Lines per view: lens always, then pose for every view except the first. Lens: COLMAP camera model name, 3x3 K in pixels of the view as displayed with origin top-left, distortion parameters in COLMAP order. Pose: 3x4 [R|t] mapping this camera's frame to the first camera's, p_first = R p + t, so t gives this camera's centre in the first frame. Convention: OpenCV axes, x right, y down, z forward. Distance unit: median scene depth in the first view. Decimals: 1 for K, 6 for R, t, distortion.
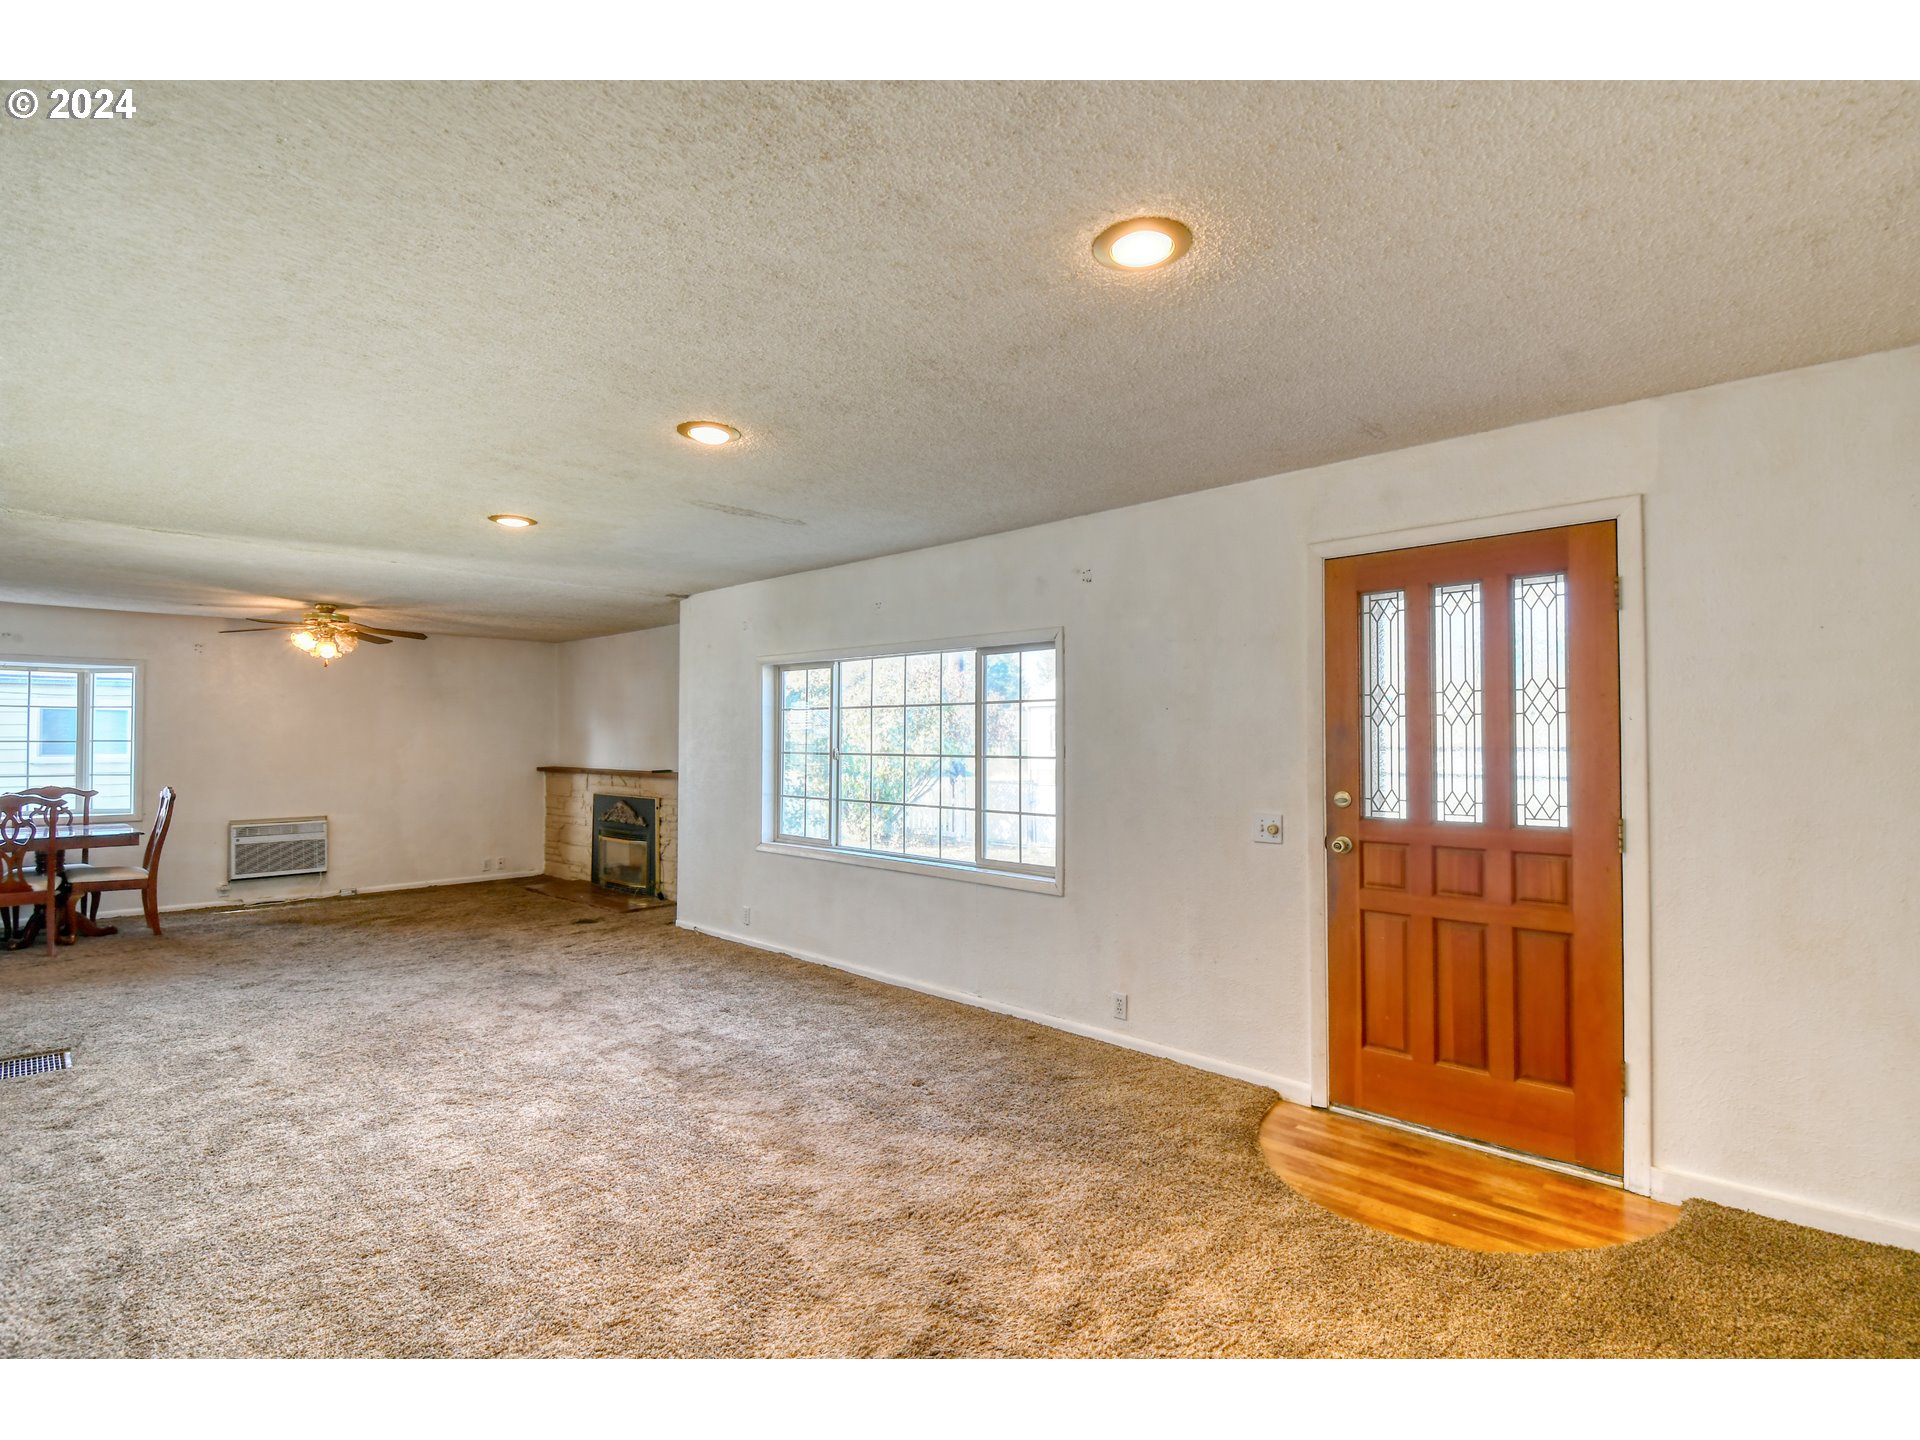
lens RADIAL K [[922.2, 0, 962.1], [0, 922.2, 713.1], [0, 0, 1]] dist [0.007816, -0.019903]
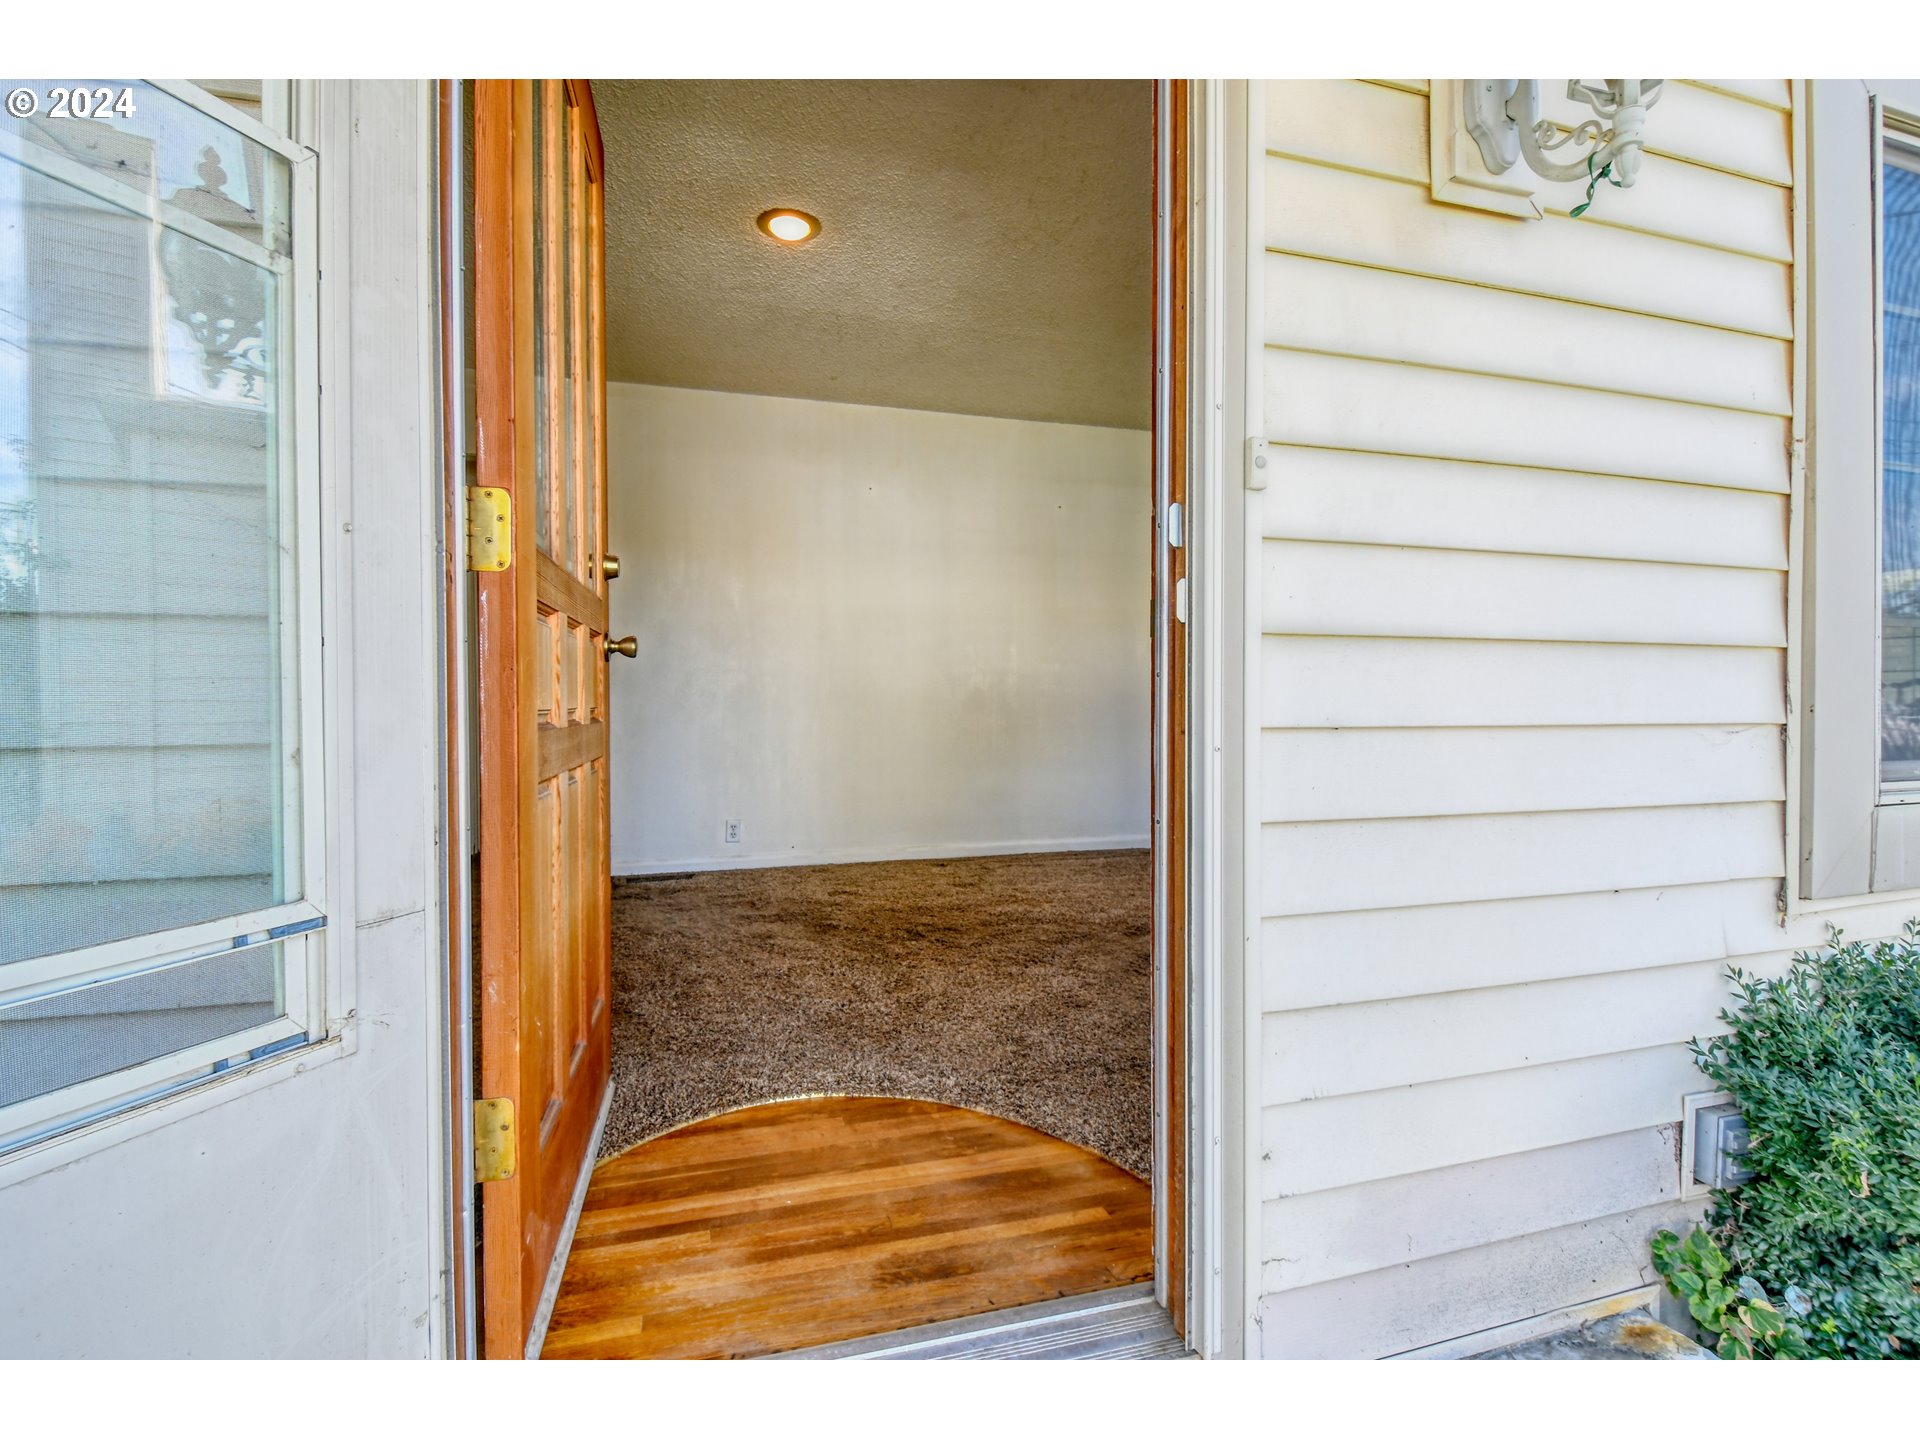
lens RADIAL K [[913.1, 0, 952.3], [0, 913.1, 710.0], [0, 0, 1]] dist [-0.000162, 0.000030]
pose [[-0.512209, 0.006781, -0.858834, 0.674797], [0.022084, 0.999742, -0.005278, 0.156414], [0.858577, -0.021670, -0.512227, 0.983157]]
